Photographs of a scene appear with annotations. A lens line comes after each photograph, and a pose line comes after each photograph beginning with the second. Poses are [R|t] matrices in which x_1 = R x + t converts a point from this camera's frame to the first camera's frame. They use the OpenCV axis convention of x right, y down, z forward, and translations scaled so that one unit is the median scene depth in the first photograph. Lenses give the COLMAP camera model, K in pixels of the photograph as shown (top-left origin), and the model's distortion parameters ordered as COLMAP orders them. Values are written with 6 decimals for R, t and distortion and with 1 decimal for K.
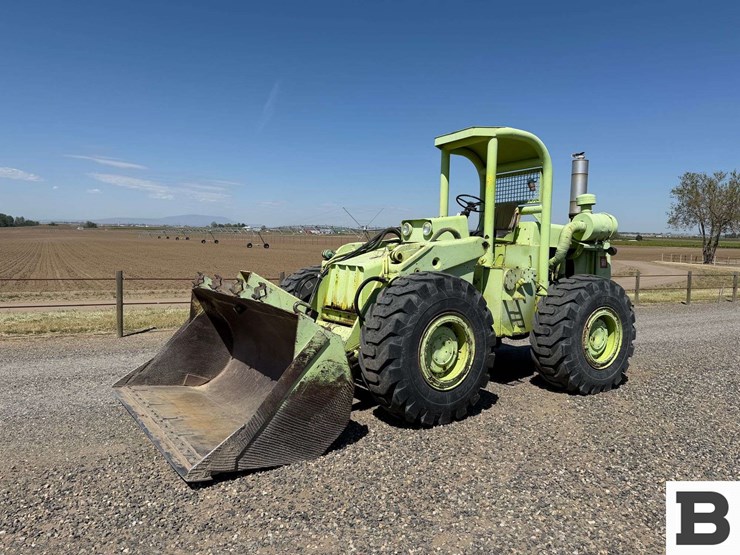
lens RADIAL K [[523.7, 0, 370.0], [0, 523.7, 274.4], [0, 0, 1]] dist [0.035086, -0.050958]
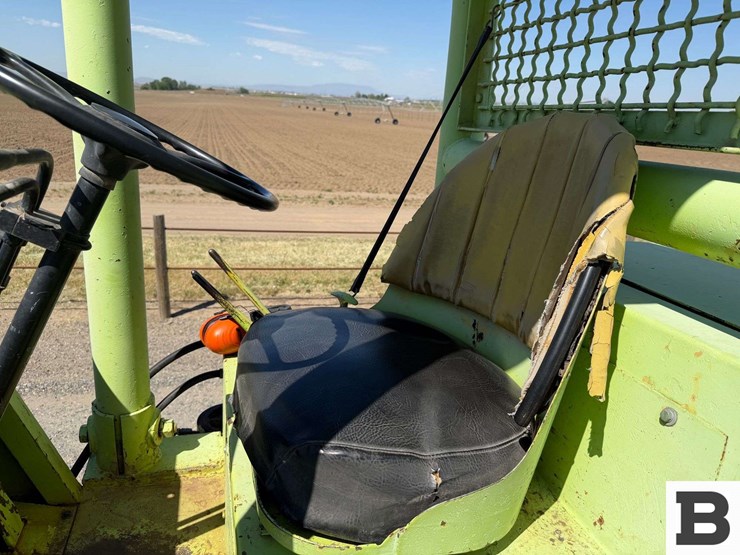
lens RADIAL K [[519.6, 0, 374.8], [0, 519.6, 271.0], [0, 0, 1]] dist [0.088101, -0.032057]
pose [[0.965219, 0.105136, -0.239373, 0.284722], [-0.048719, 0.971873, 0.230412, -0.144502], [0.256864, -0.210736, 0.943192, 0.973628]]
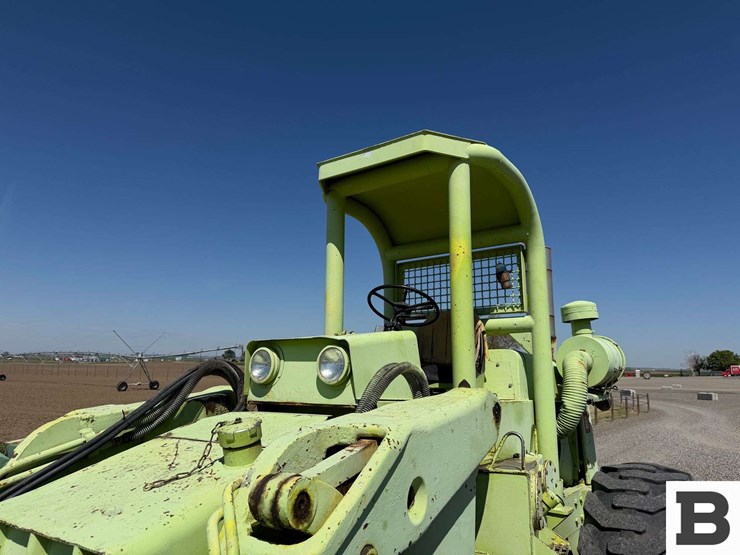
lens RADIAL K [[523.7, 0, 376.0], [0, 523.7, 279.0], [0, 0, 1]] dist [0.035086, -0.050958]
pose [[0.917549, 0.064206, 0.392405, -0.003828], [0.028346, 0.973804, -0.225615, -0.062123], [-0.396612, 0.218136, 0.891693, 0.645534]]
